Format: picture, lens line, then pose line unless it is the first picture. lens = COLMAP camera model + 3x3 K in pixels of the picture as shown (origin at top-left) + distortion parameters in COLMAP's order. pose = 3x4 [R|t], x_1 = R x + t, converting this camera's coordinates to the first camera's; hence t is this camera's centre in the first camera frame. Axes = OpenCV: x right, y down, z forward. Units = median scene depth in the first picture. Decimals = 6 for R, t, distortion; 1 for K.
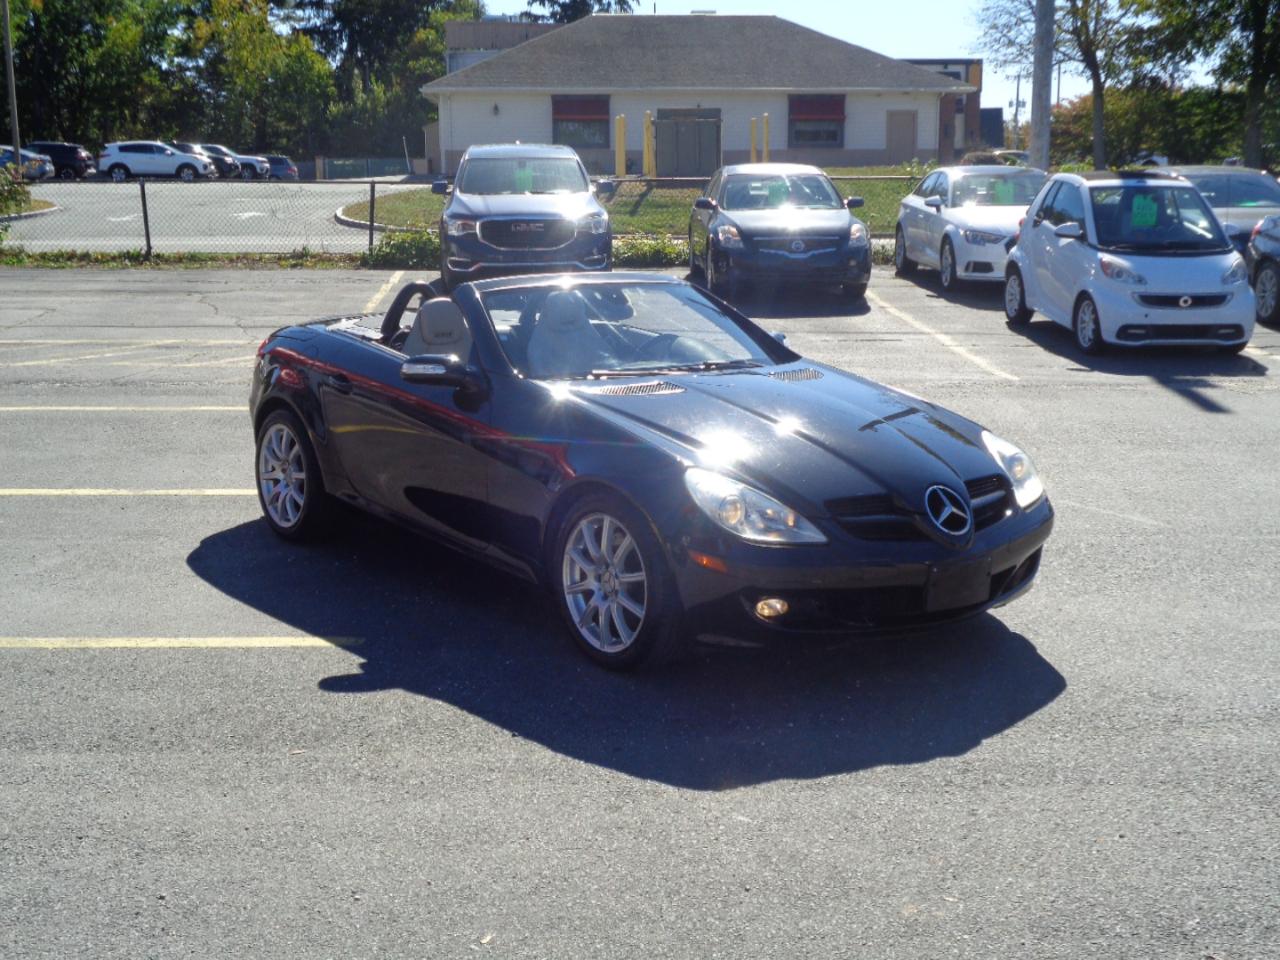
lens RADIAL K [[1600.2, 0, 640.0], [0, 1600.2, 480.0], [0, 0, 1]] dist [0.004258, -0.014198]
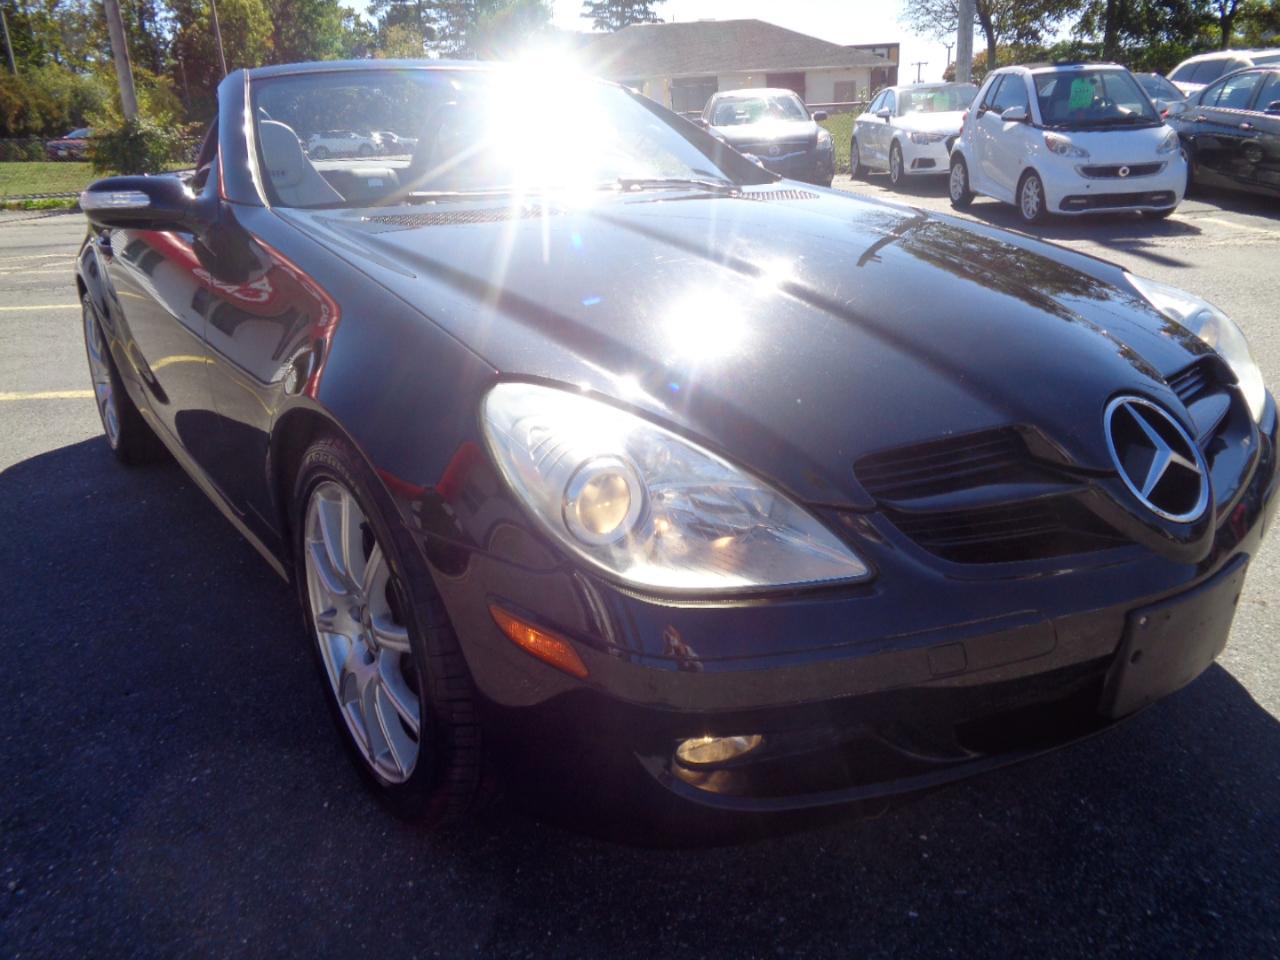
lens RADIAL K [[961.9, 0, 640.0], [0, 961.9, 480.0], [0, 0, 1]] dist [0.004486, 0.009619]
pose [[0.998463, -0.031638, -0.045502, 0.017865], [0.037761, 0.989329, 0.140720, -0.003603], [0.040564, -0.142222, 0.989003, 0.183885]]
